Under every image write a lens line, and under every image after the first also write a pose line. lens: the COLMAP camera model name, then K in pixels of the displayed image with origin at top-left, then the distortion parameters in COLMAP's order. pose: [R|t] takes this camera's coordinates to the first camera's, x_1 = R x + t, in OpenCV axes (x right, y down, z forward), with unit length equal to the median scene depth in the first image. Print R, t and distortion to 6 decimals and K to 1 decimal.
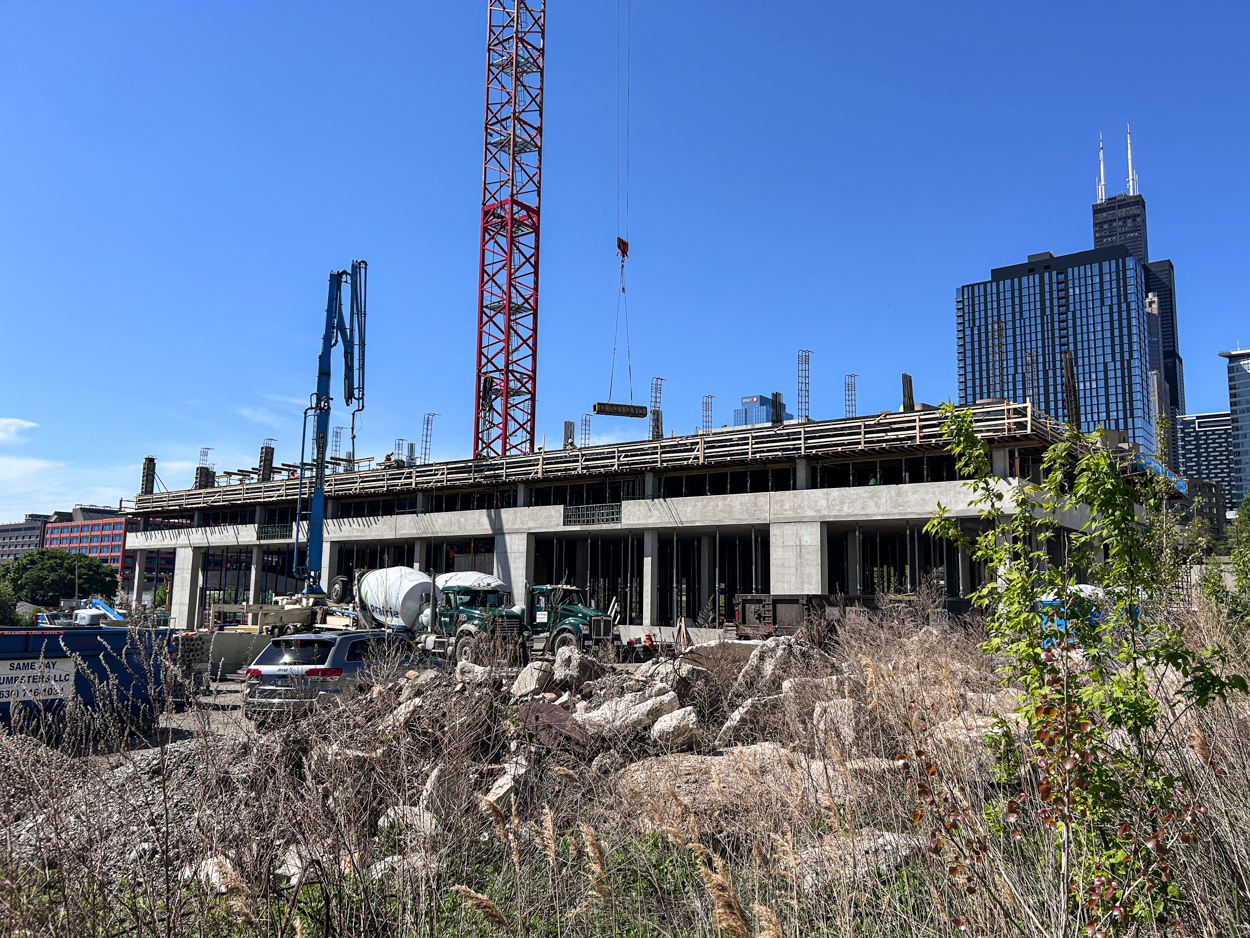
lens RADIAL K [[945.6, 0, 625.0], [0, 945.6, 469.0], [0, 0, 1]] dist [0.025689, -0.013490]
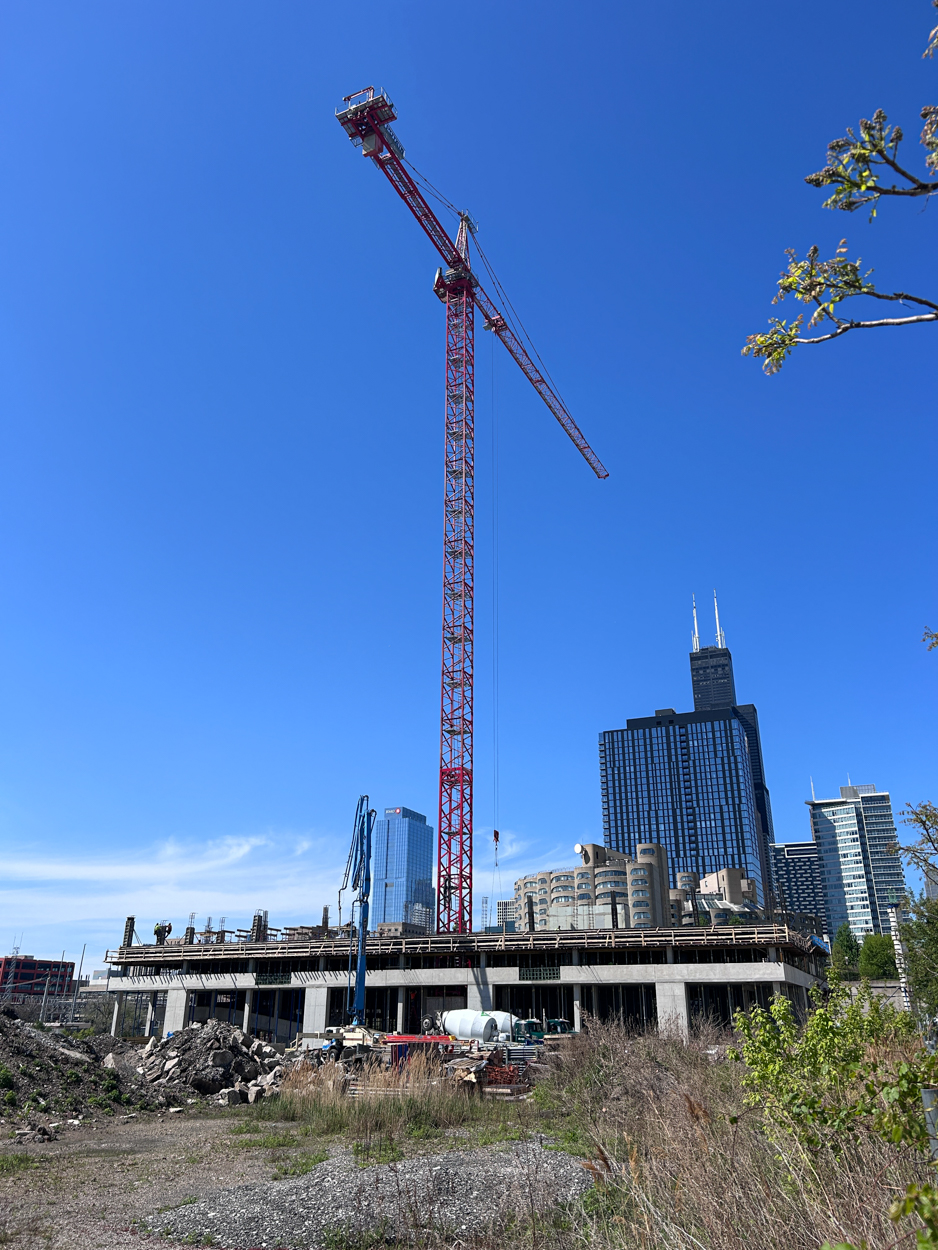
lens RADIAL K [[945.6, 0, 469.0], [0, 945.6, 625.0], [0, 0, 1]] dist [0.025689, -0.013490]
pose [[0.972626, 0.077860, 0.218942, -0.081395], [-0.019120, 0.965816, -0.258523, -0.016122], [-0.231586, 0.247260, 0.940867, -0.104846]]
